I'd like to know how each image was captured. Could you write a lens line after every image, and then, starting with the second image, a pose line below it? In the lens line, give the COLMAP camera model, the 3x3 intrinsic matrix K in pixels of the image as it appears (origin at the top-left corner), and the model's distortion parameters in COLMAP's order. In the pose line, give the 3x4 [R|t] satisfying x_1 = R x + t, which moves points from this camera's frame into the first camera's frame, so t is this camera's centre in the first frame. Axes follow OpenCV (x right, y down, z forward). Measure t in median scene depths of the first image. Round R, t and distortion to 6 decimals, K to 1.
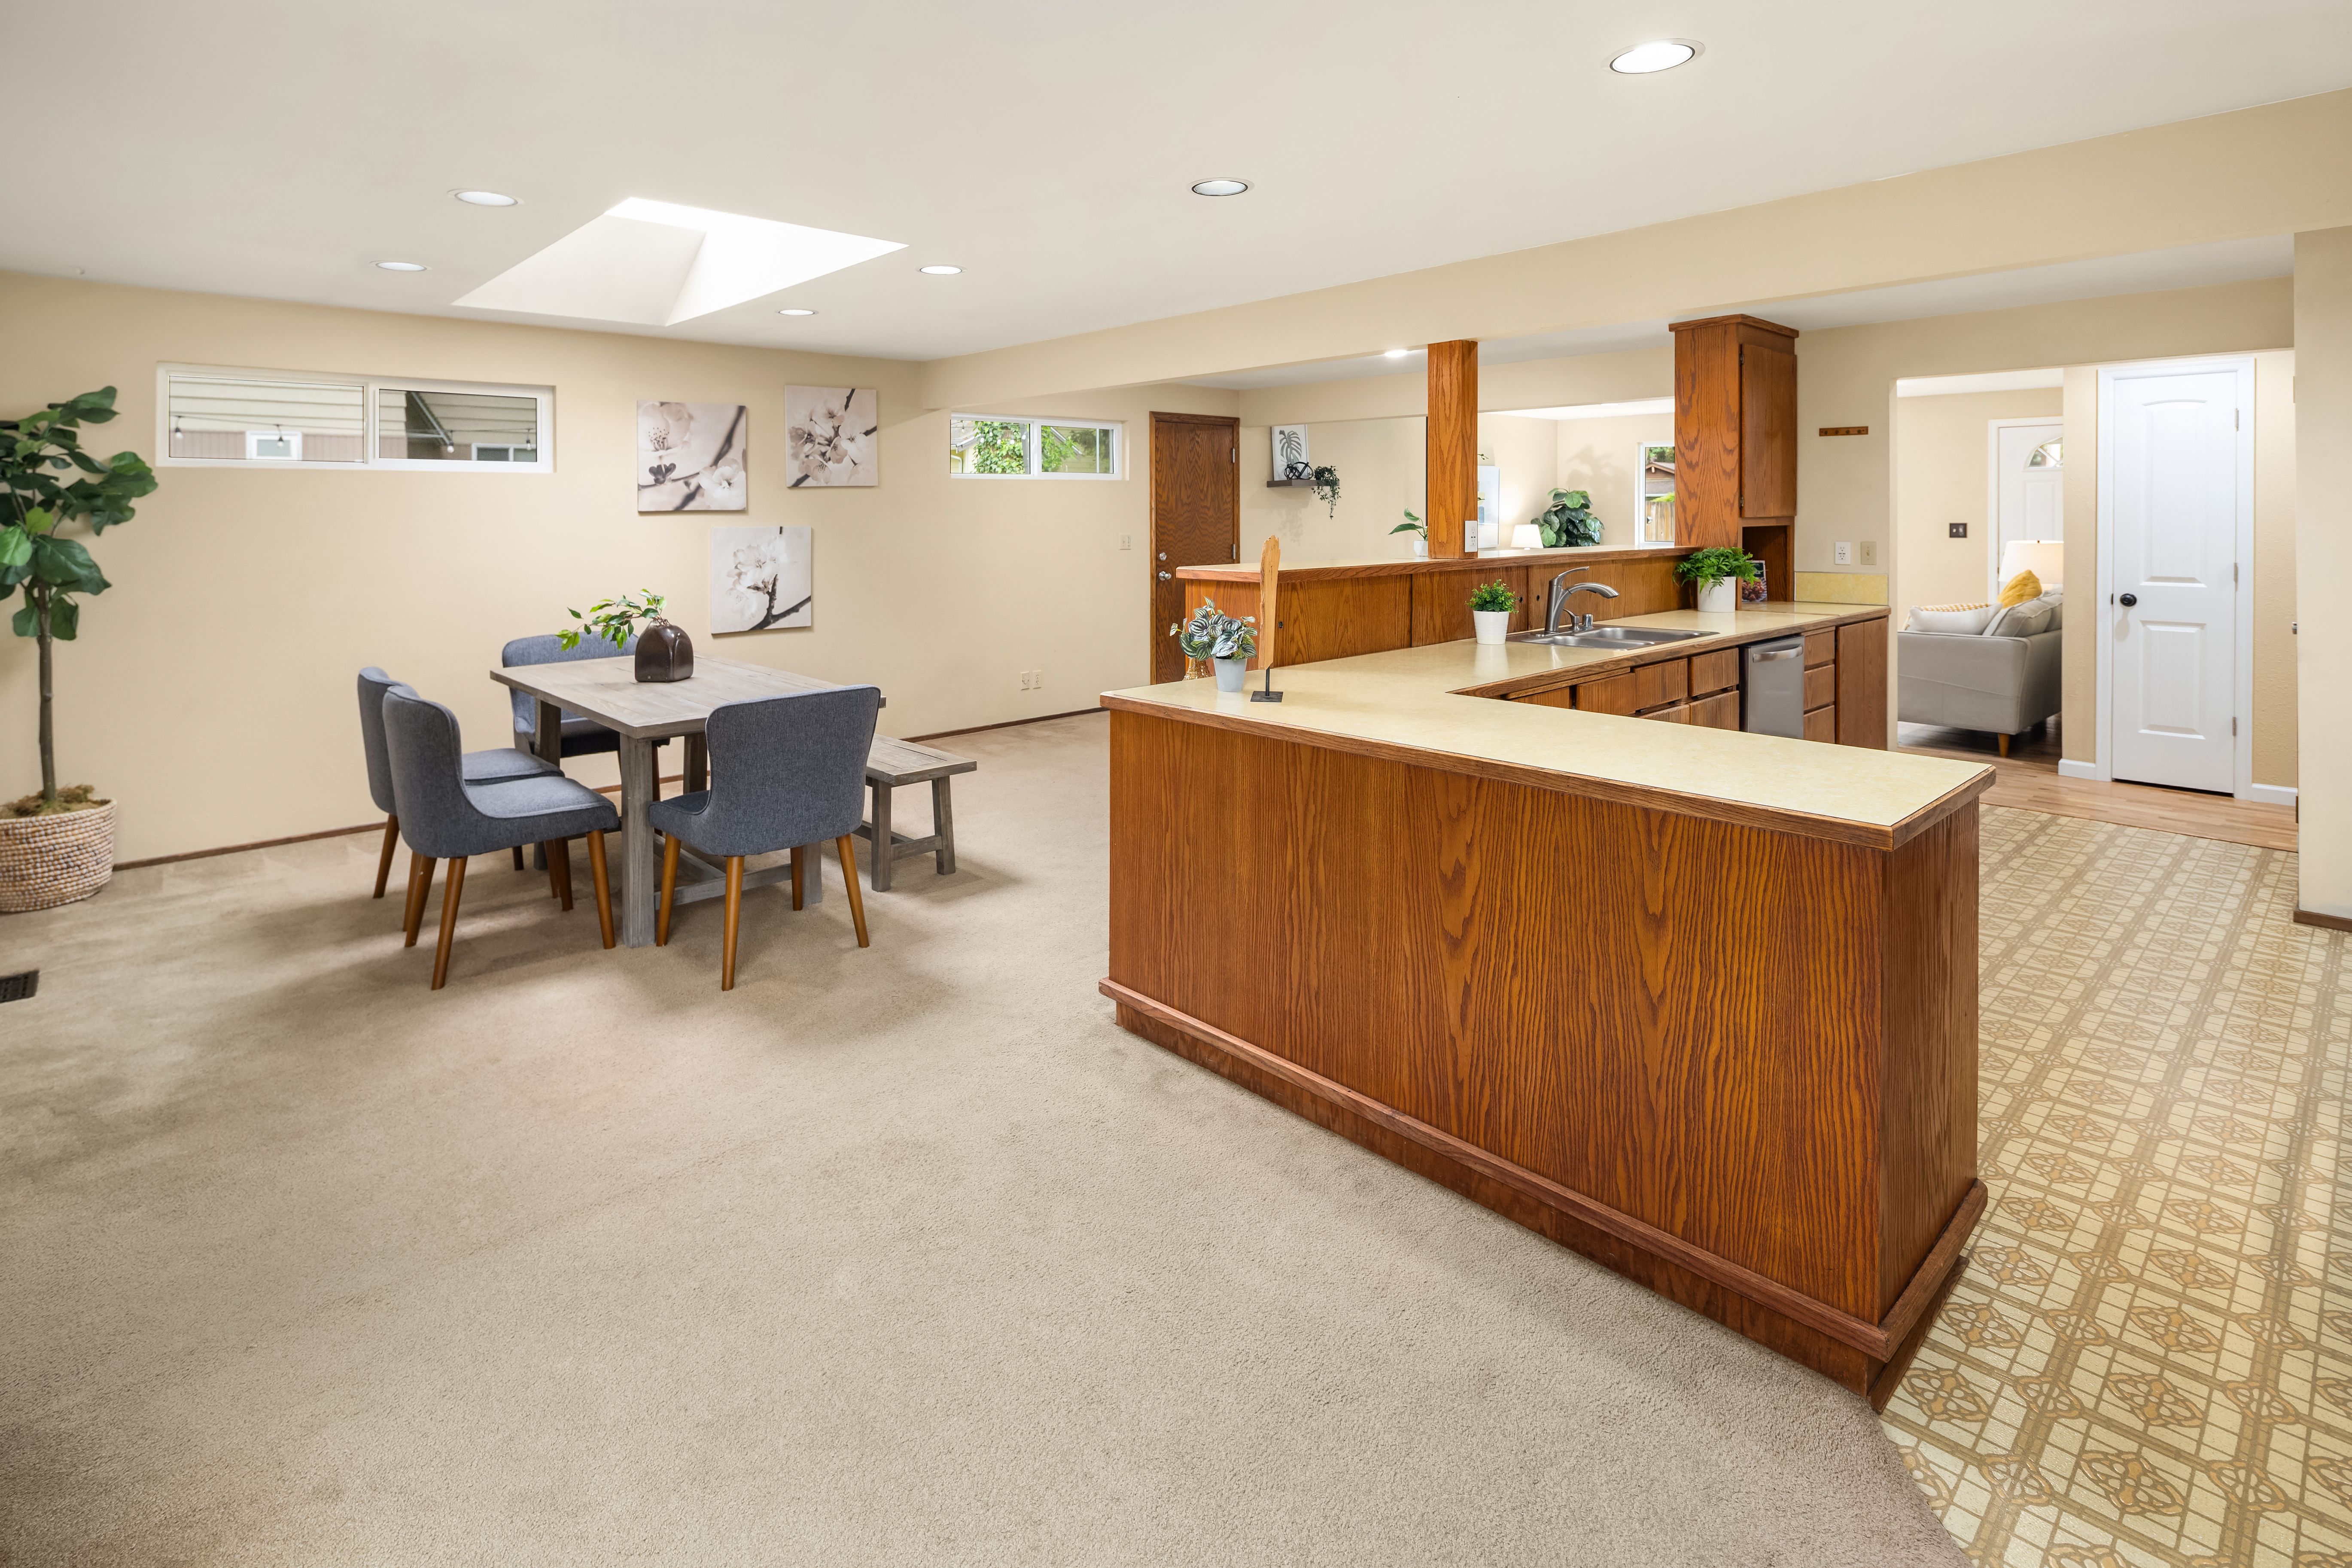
lens RADIAL K [[1151.8, 0, 1154.8], [0, 1151.8, 541.4], [0, 0, 1]] dist [0.001197, -0.003540]
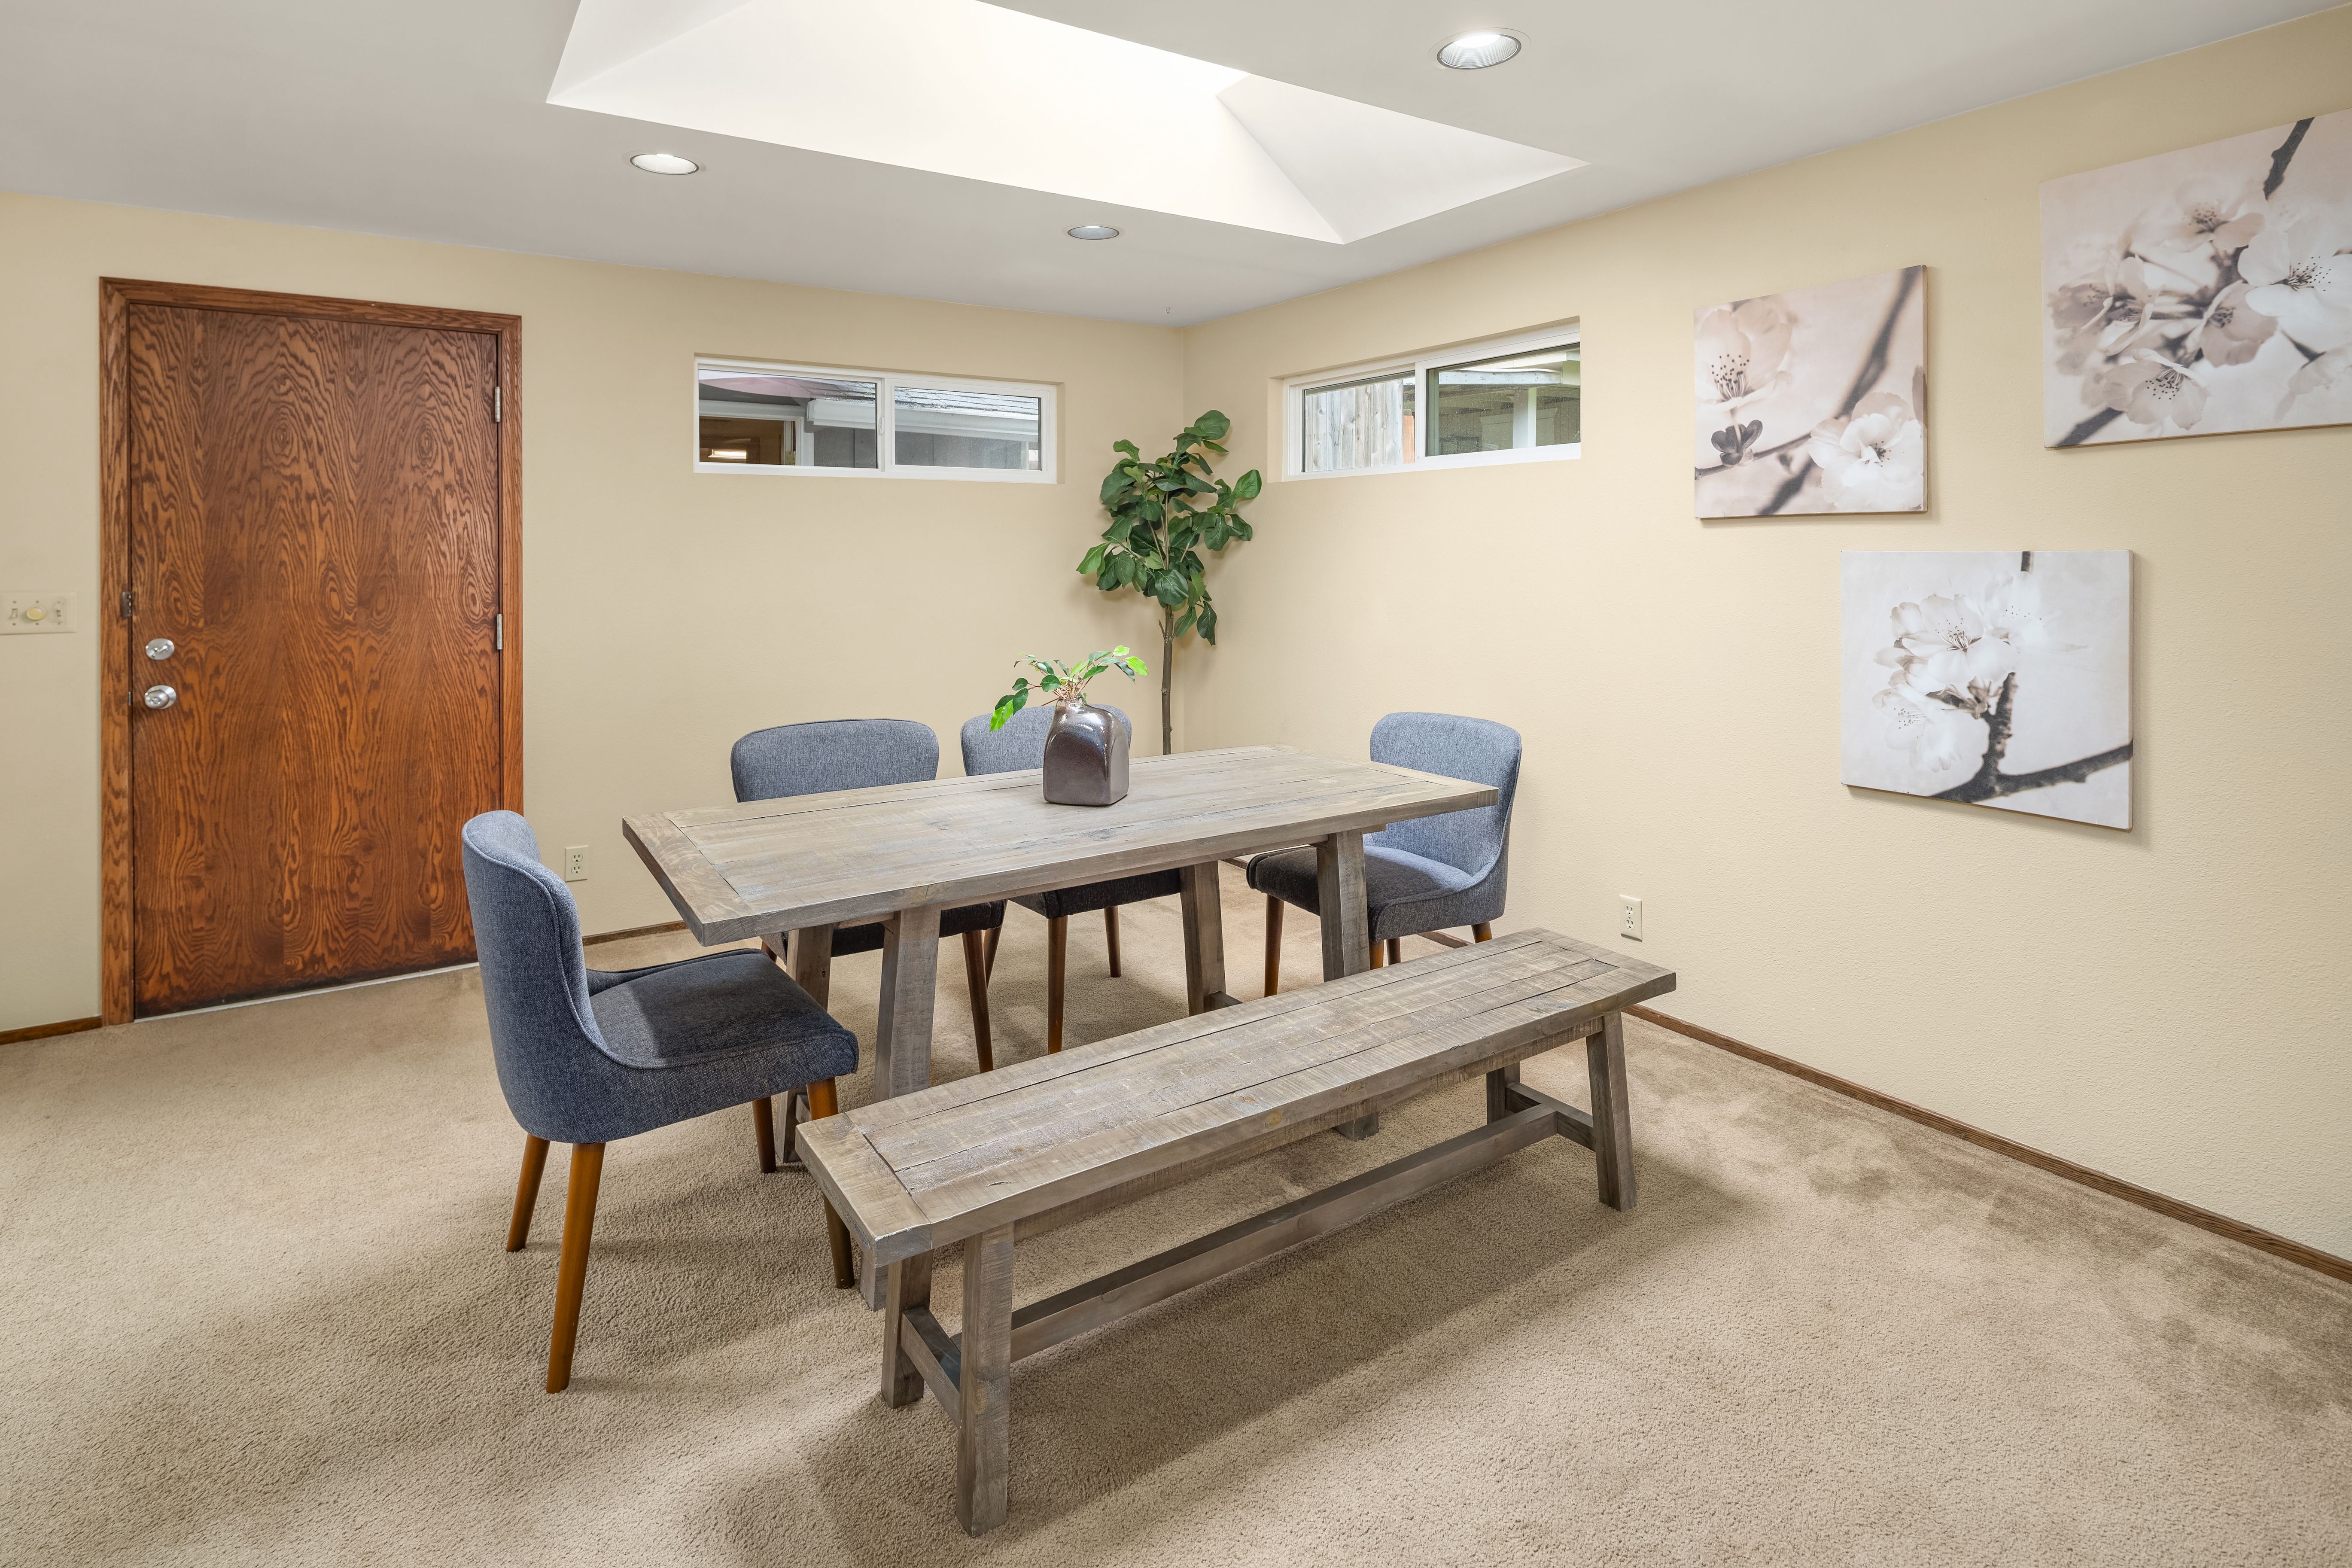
lens RADIAL K [[1151.8, 0, 1159.8], [0, 1151.8, 548.4], [0, 0, 1]] dist [0.001197, -0.003540]
pose [[-0.171247, 0.009083, -0.985186, 0.118988], [-0.019939, 0.999721, 0.012683, -0.014350], [0.985026, 0.021815, -0.171018, 0.859396]]
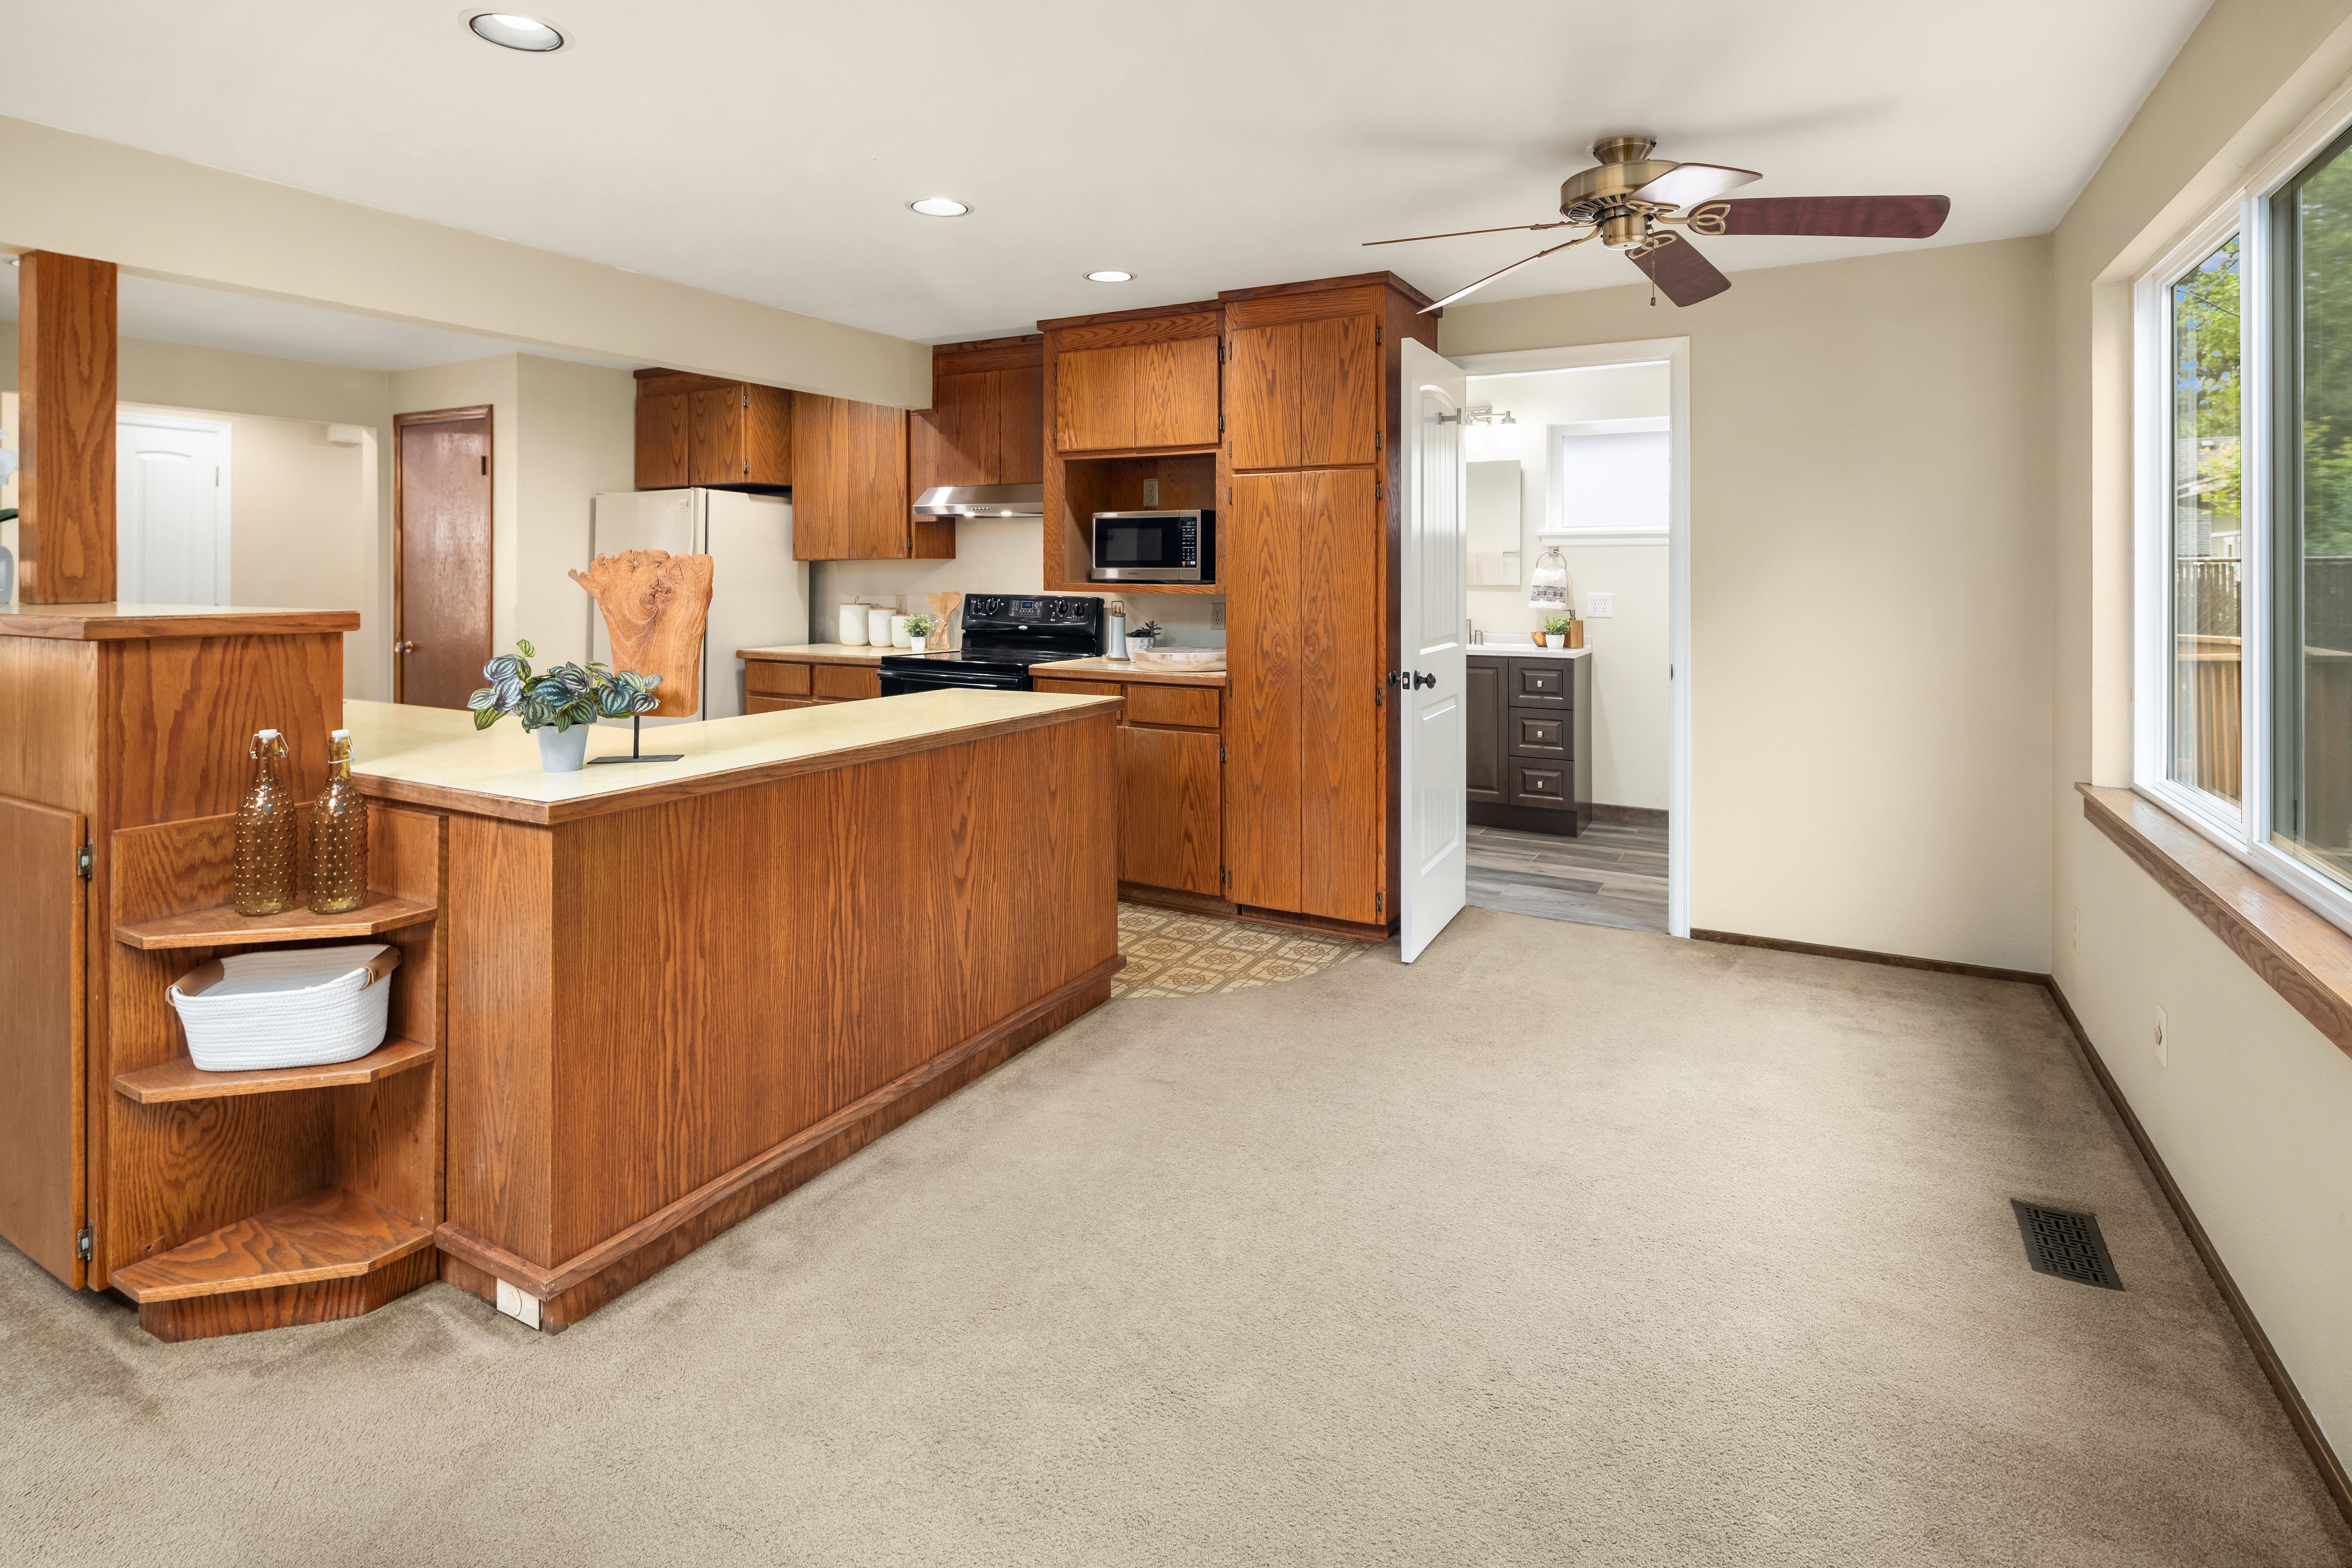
lens RADIAL K [[1151.8, 0, 1146.3], [0, 1151.8, 589.6], [0, 0, 1]] dist [0.001197, -0.003540]
pose [[-0.304825, -0.008092, 0.952374, -0.399343], [0.025349, 0.999541, 0.016606, 0.009137], [-0.952071, 0.029203, -0.304480, 0.488247]]
